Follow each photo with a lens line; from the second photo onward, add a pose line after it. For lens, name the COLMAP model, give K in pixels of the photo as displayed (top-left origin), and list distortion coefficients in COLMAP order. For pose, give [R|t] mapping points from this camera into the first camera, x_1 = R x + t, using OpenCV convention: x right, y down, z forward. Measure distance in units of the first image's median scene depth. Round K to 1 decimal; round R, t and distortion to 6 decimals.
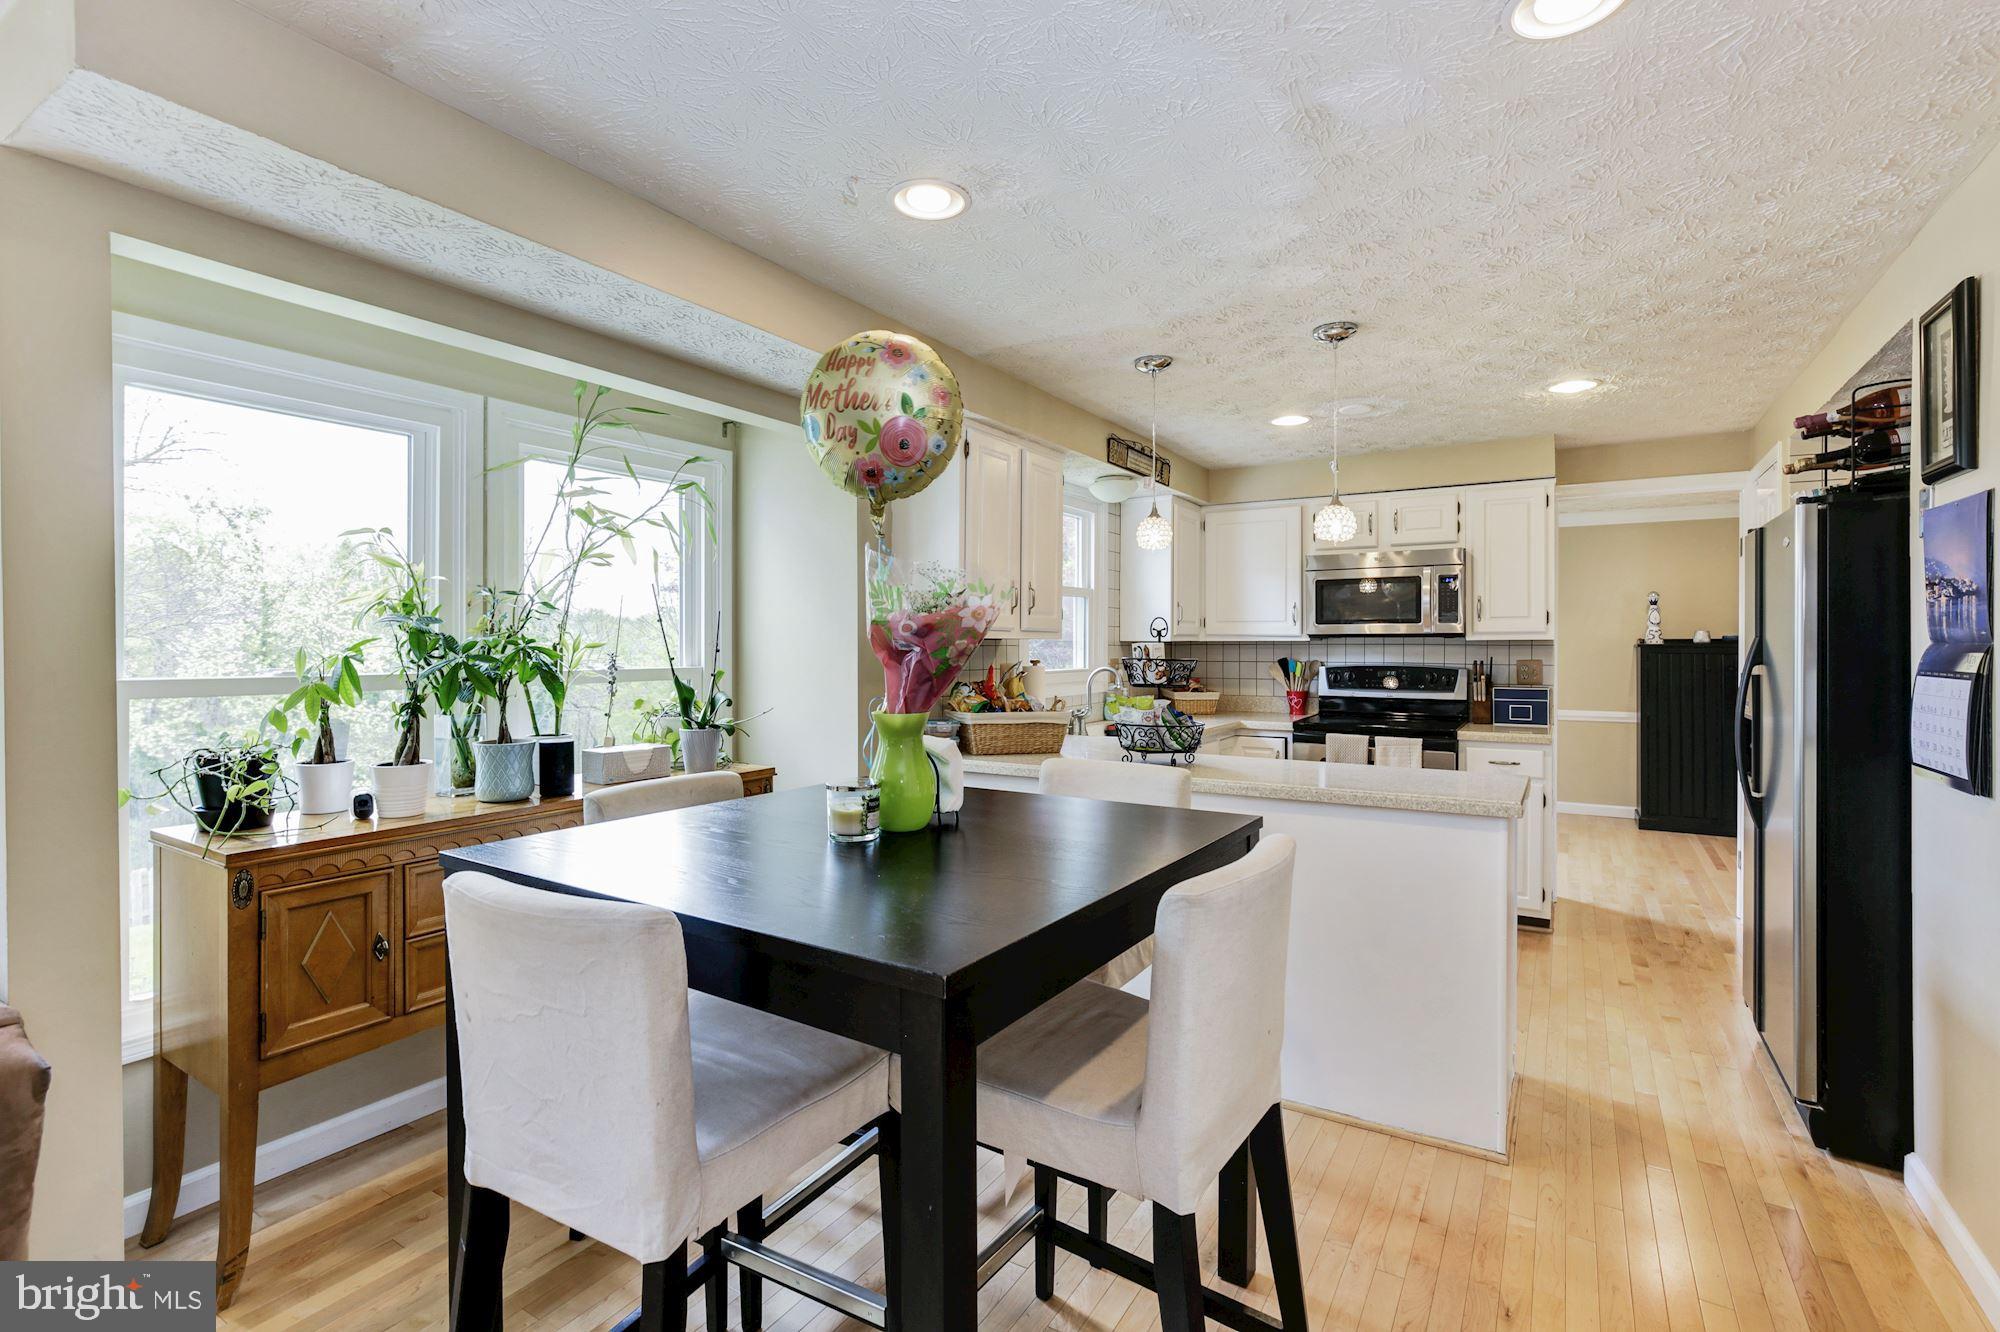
lens RADIAL K [[919.8, 0, 993.4], [0, 919.8, 651.0], [0, 0, 1]] dist [-0.014729, 0.006795]
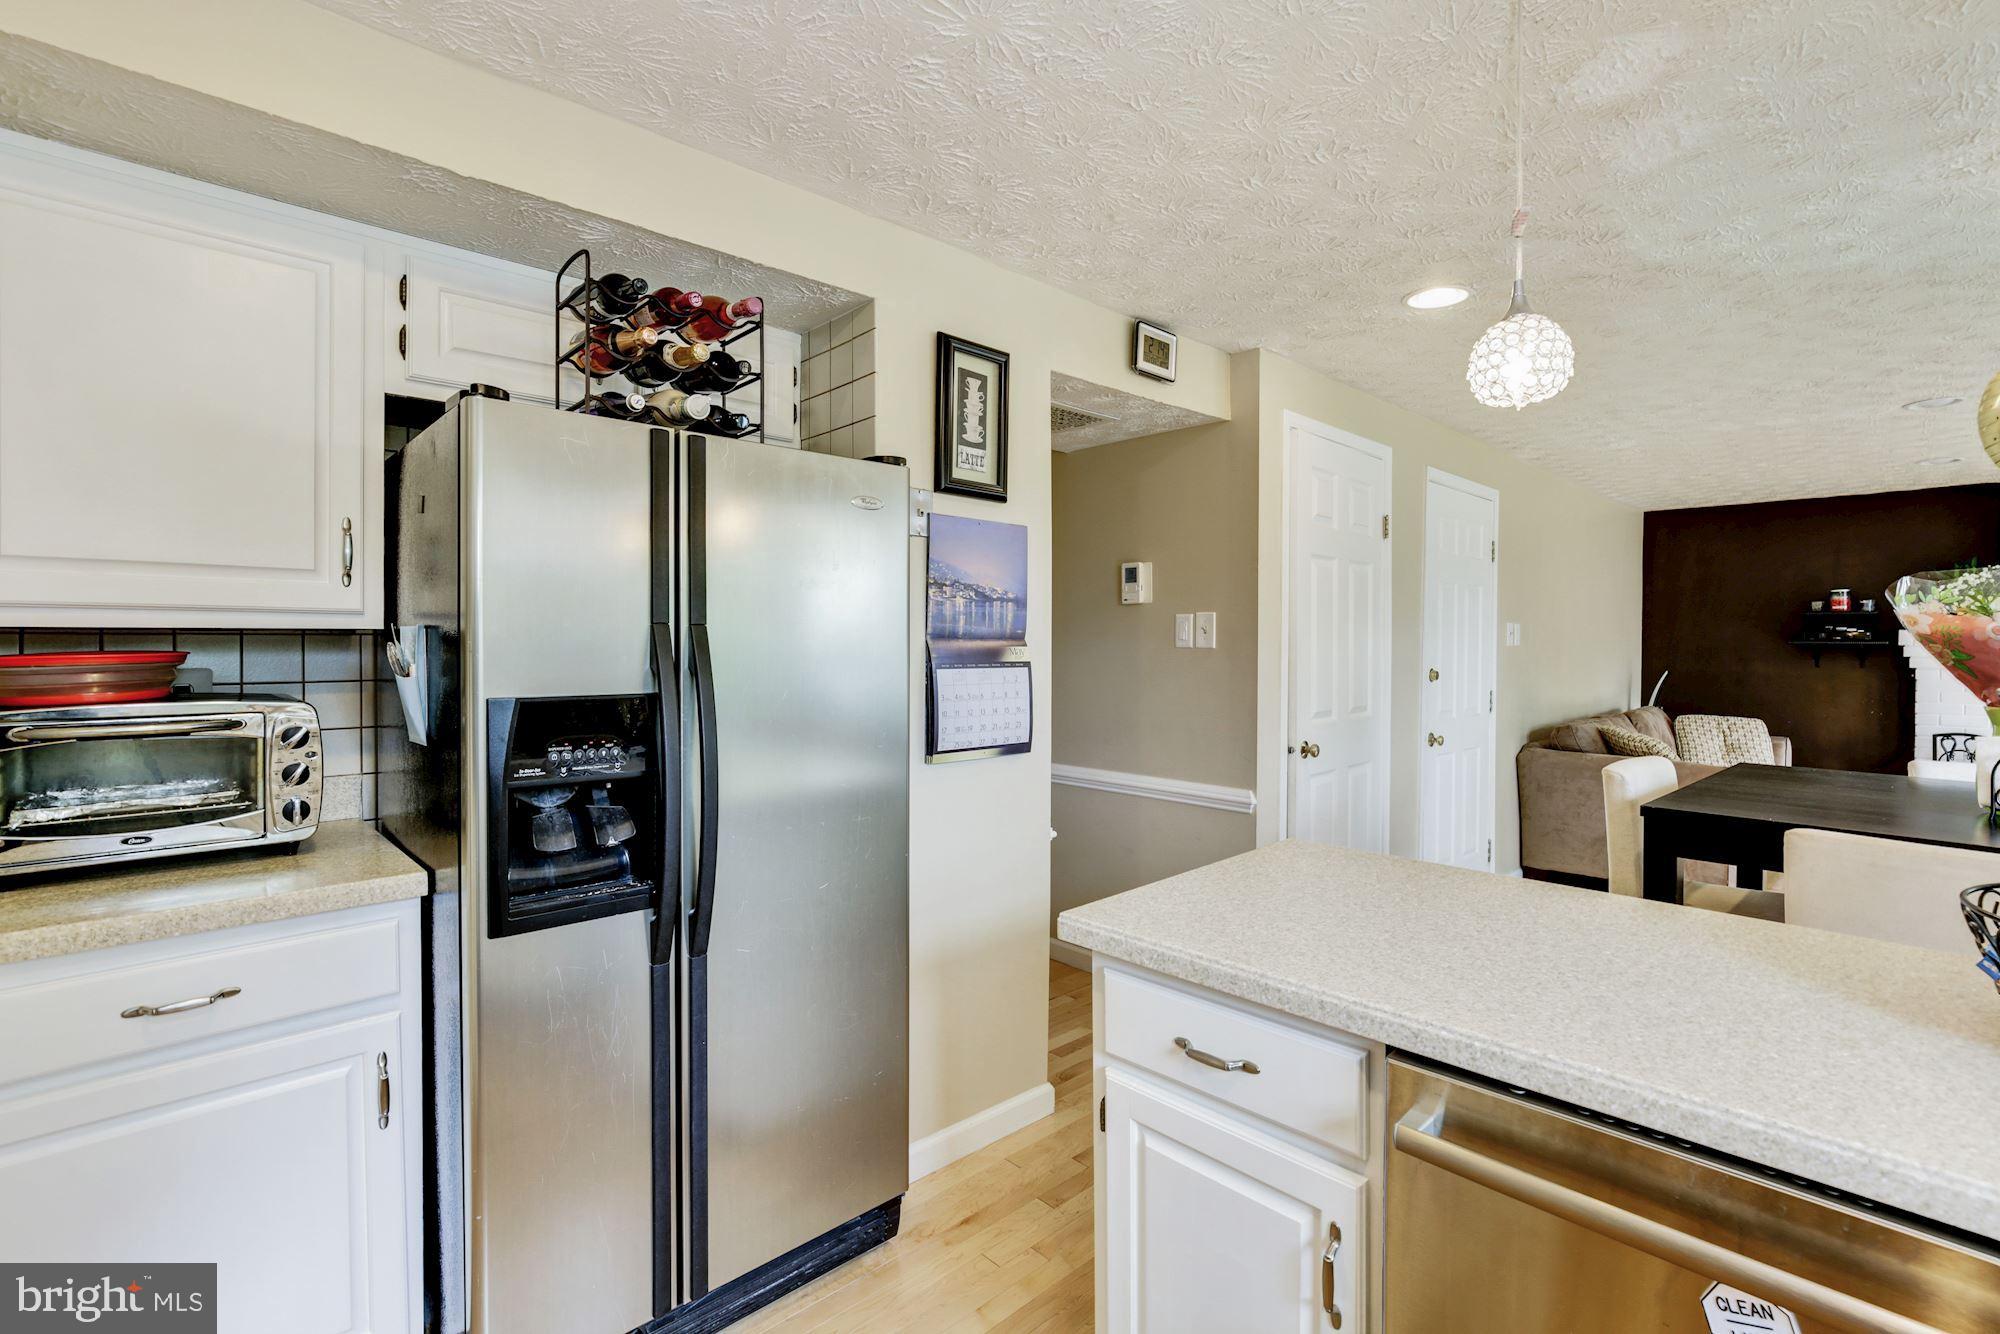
lens RADIAL K [[919.8, 0, 967.6], [0, 919.8, 655.3], [0, 0, 1]] dist [-0.014729, 0.006795]
pose [[-0.963670, -0.007249, 0.266997, 0.311031], [-0.001637, 0.999773, 0.021237, -0.005303], [-0.267090, 0.020029, -0.963463, 0.901474]]
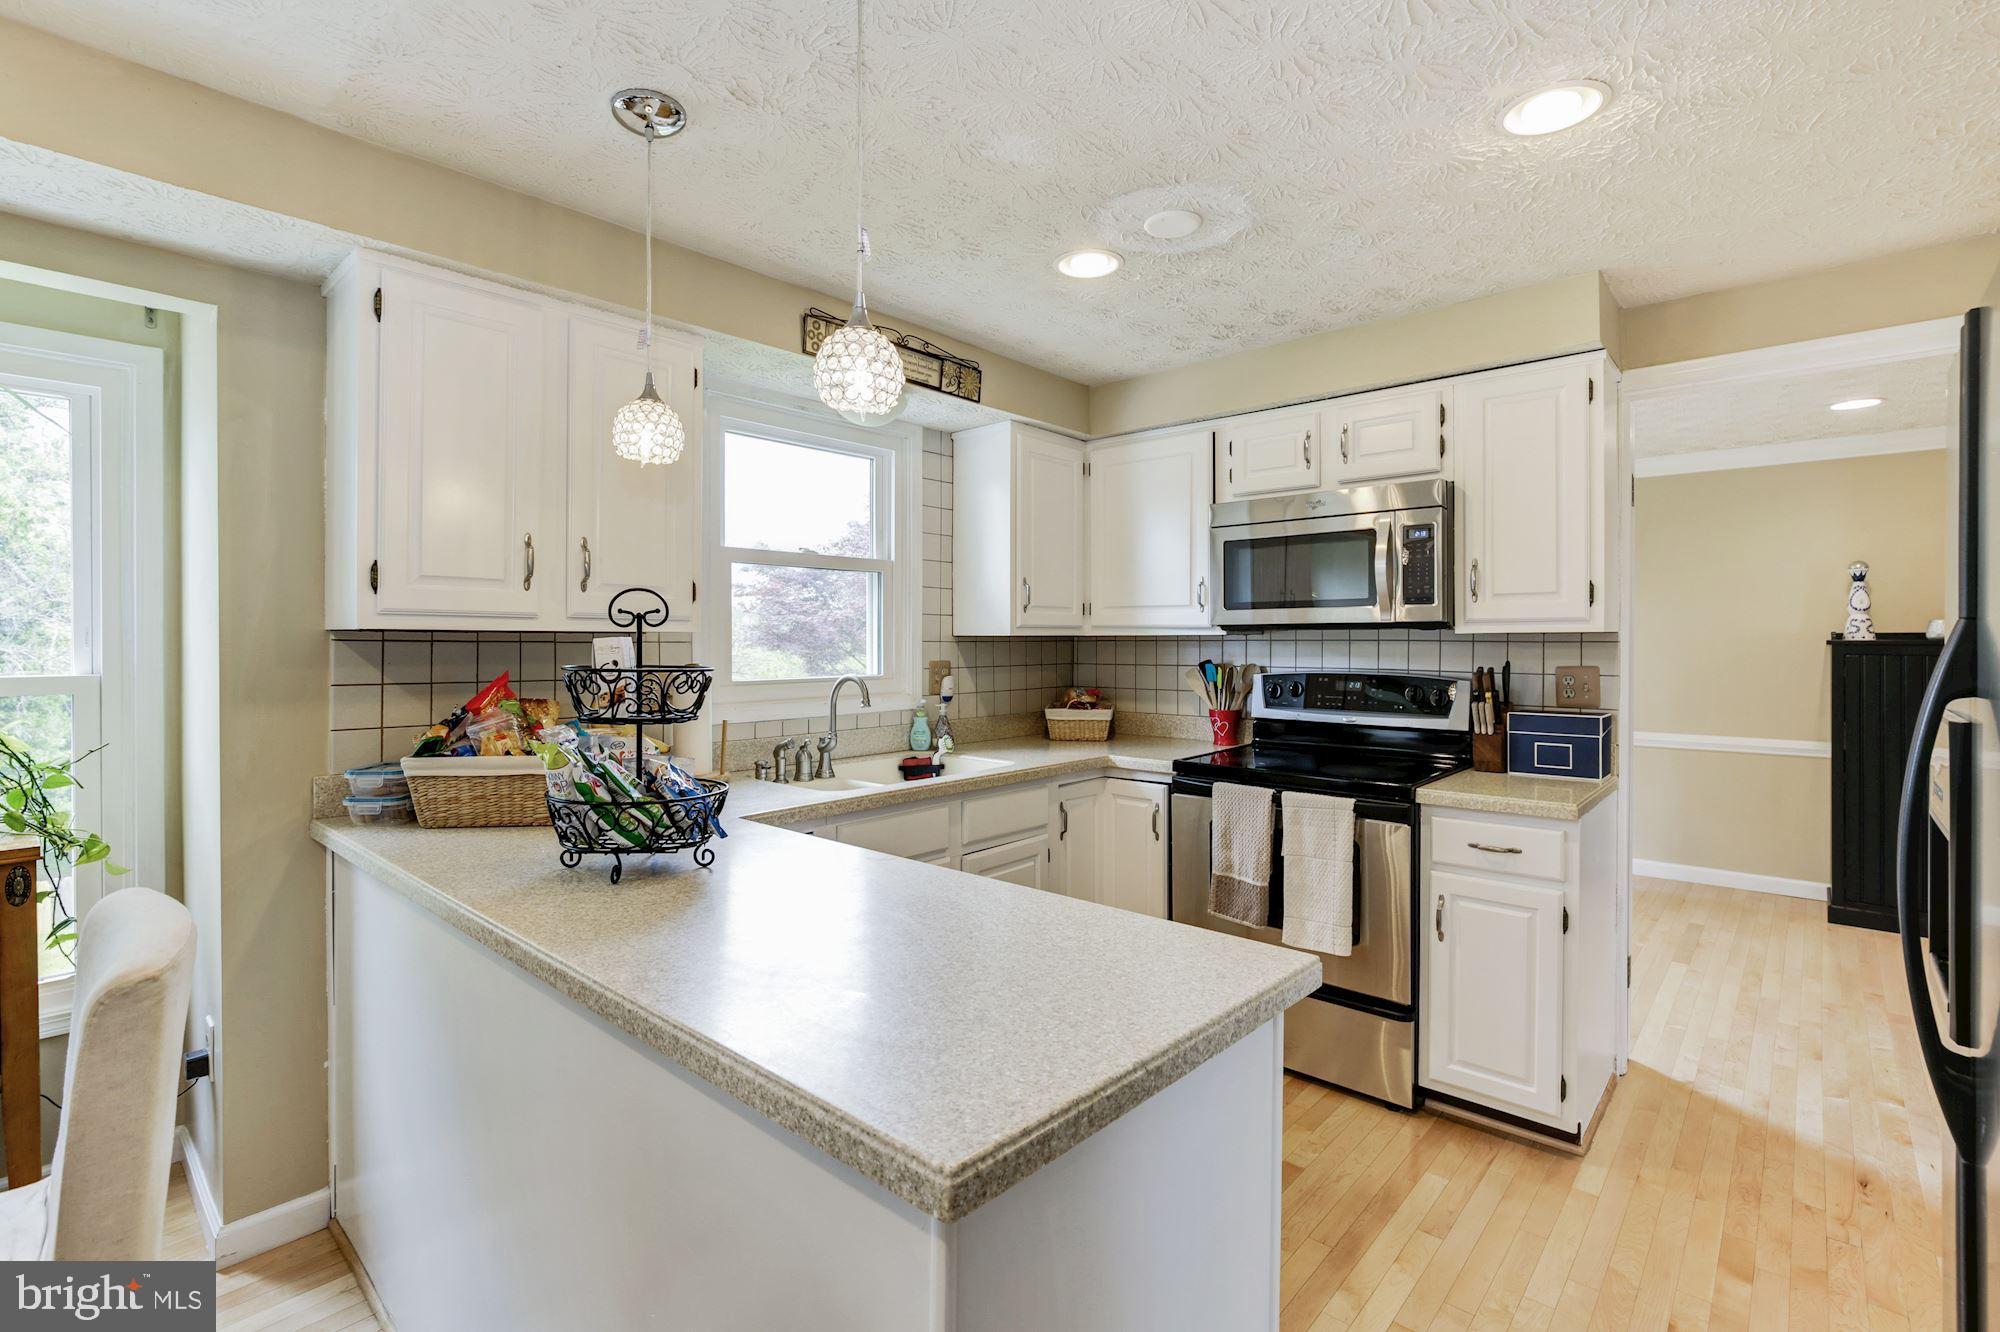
lens RADIAL K [[919.8, 0, 984.5], [0, 919.8, 647.9], [0, 0, 1]] dist [-0.014729, 0.006795]
pose [[0.984444, 0.002278, -0.175683, 0.313697], [-0.002063, 0.999997, 0.001406, -0.002576], [0.175686, -0.001021, 0.984446, 0.348178]]
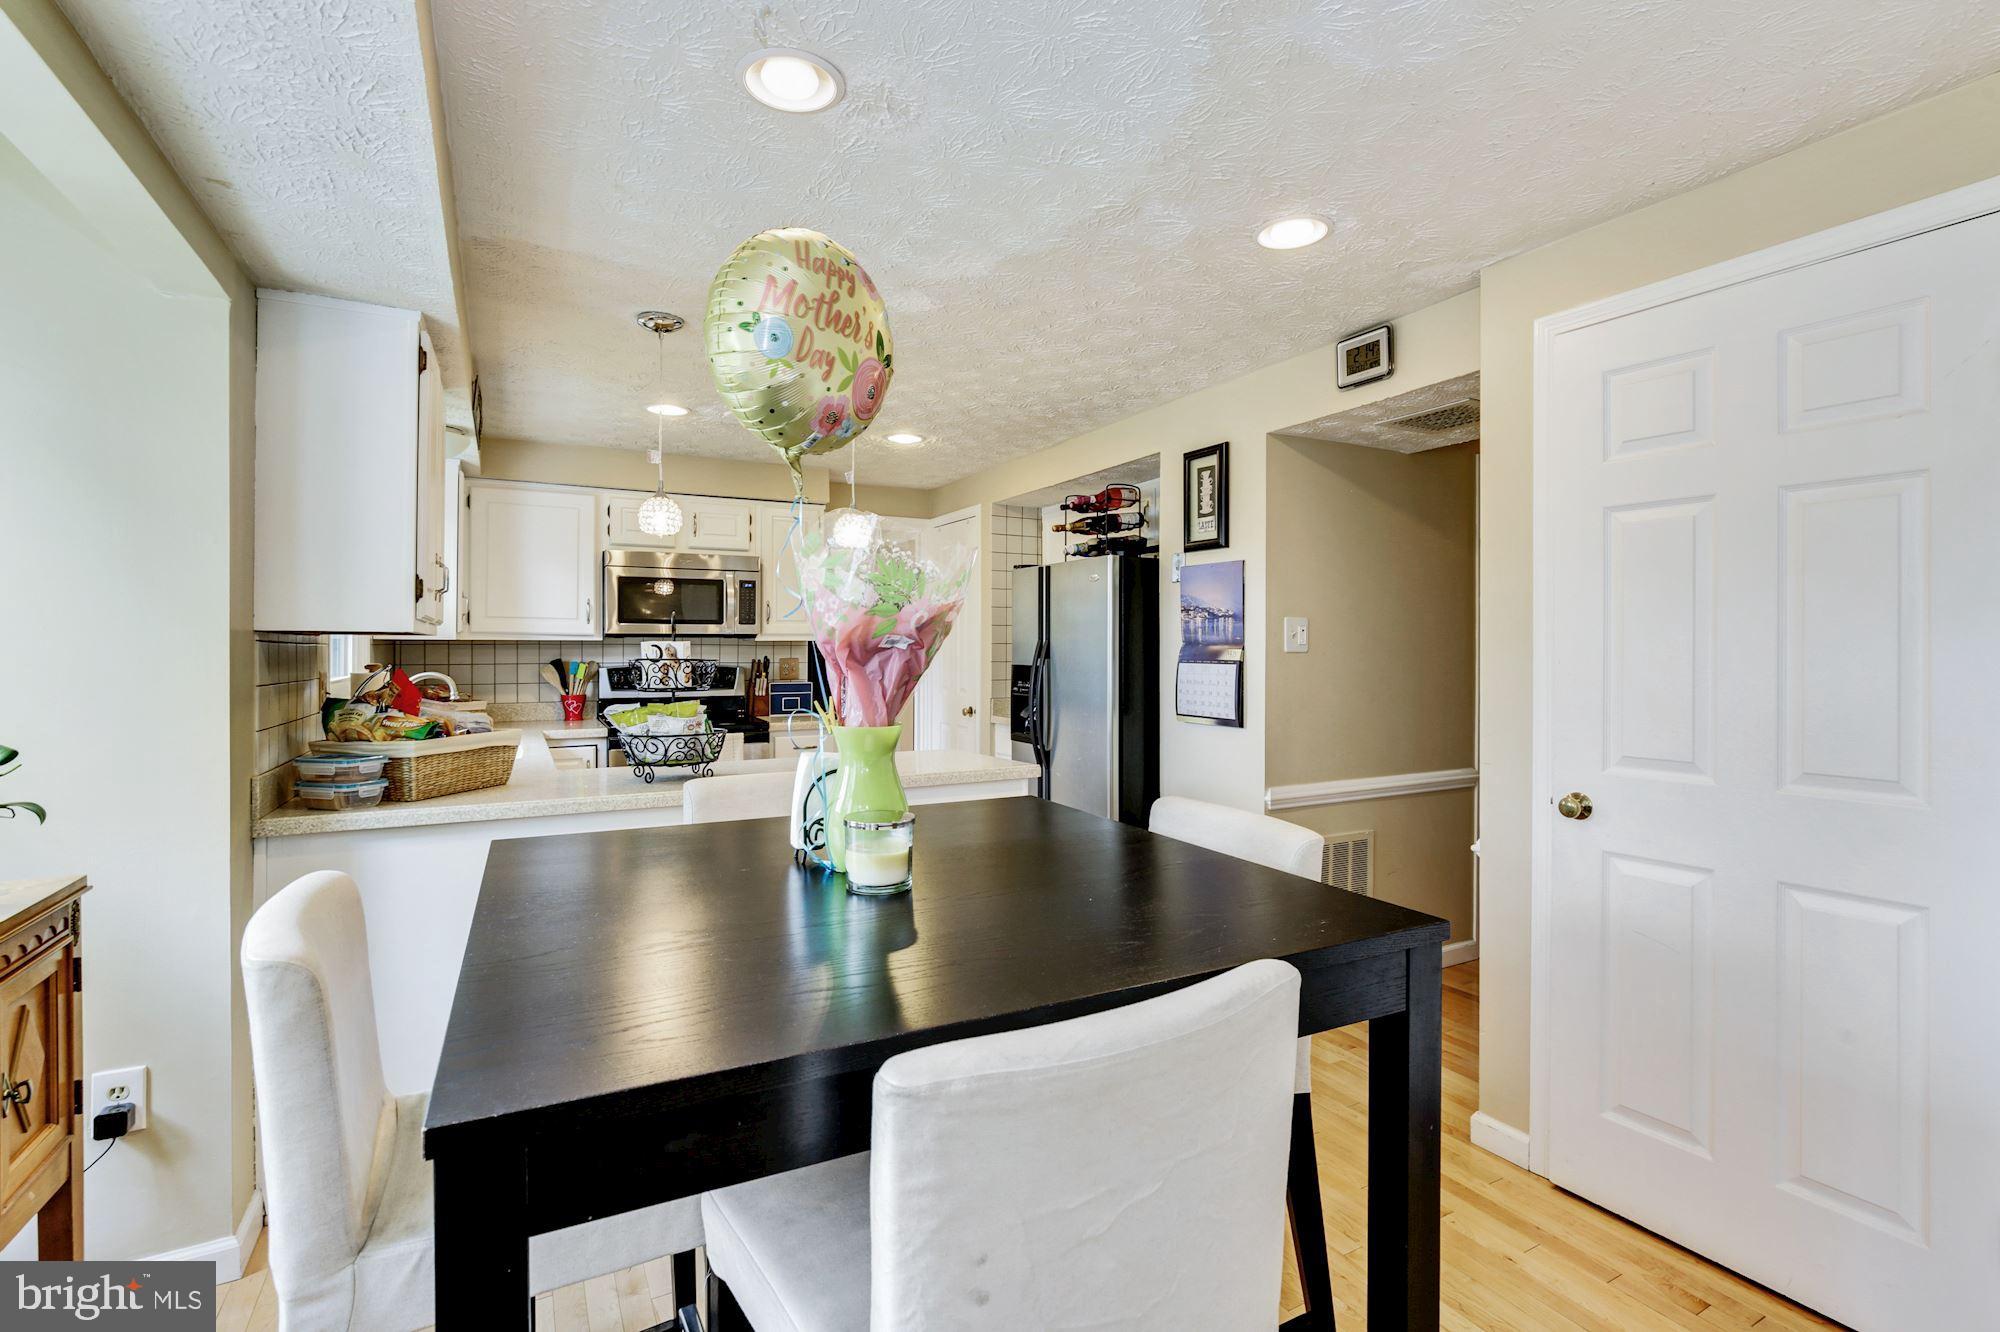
lens RADIAL K [[919.8, 0, 1010.7], [0, 919.8, 649.4], [0, 0, 1]] dist [-0.014729, 0.006795]
pose [[0.492111, -0.000724, 0.870532, -0.286235], [0.003839, 0.999992, -0.001339, 0.000976], [-0.870524, 0.004001, 0.492109, 0.191929]]
